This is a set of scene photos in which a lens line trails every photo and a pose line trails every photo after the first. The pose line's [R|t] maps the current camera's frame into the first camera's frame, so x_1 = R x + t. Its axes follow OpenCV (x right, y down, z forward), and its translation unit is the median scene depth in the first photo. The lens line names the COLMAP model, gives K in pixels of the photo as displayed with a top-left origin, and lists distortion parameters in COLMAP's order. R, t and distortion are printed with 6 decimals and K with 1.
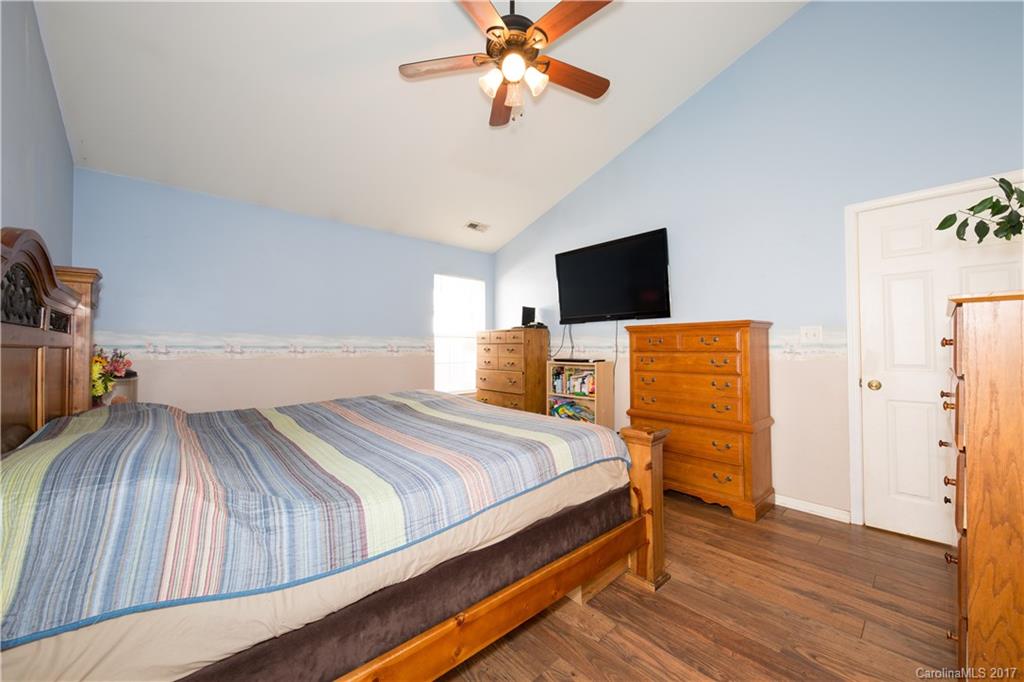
lens RADIAL K [[387.4, 0, 509.1], [0, 387.4, 346.0], [0, 0, 1]] dist [-0.001440, -0.000069]
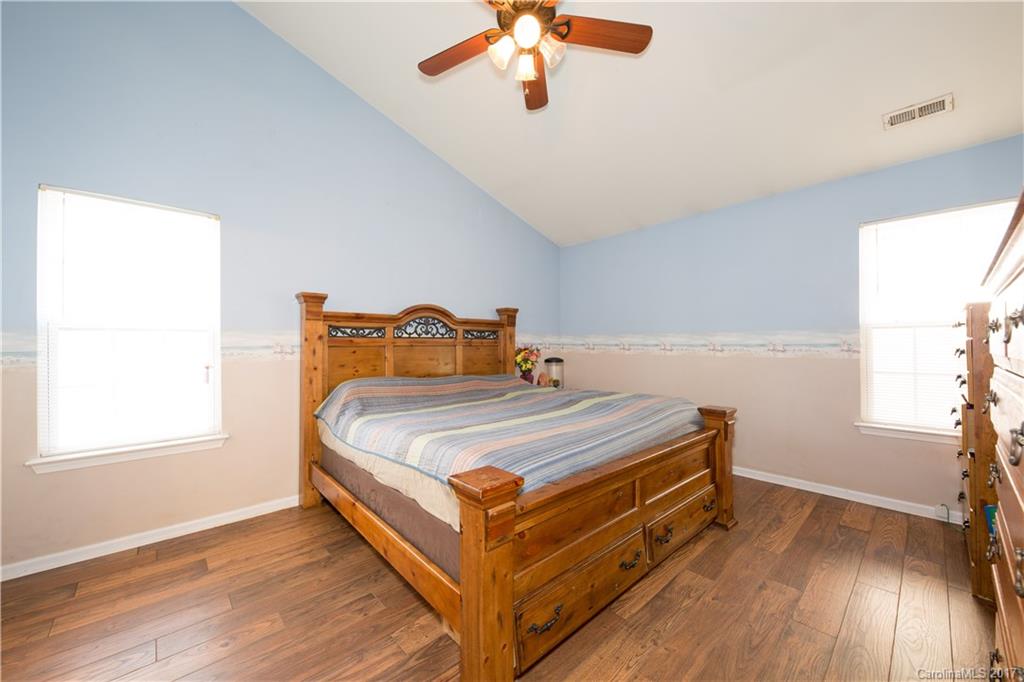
lens RADIAL K [[387.4, 0, 509.3], [0, 387.4, 339.5], [0, 0, 1]] dist [-0.001440, -0.000069]
pose [[-0.008983, -0.016043, -0.999831, 0.503067], [0.003038, 0.999866, -0.016070, 0.003252], [0.999955, -0.003182, -0.008934, 0.530756]]
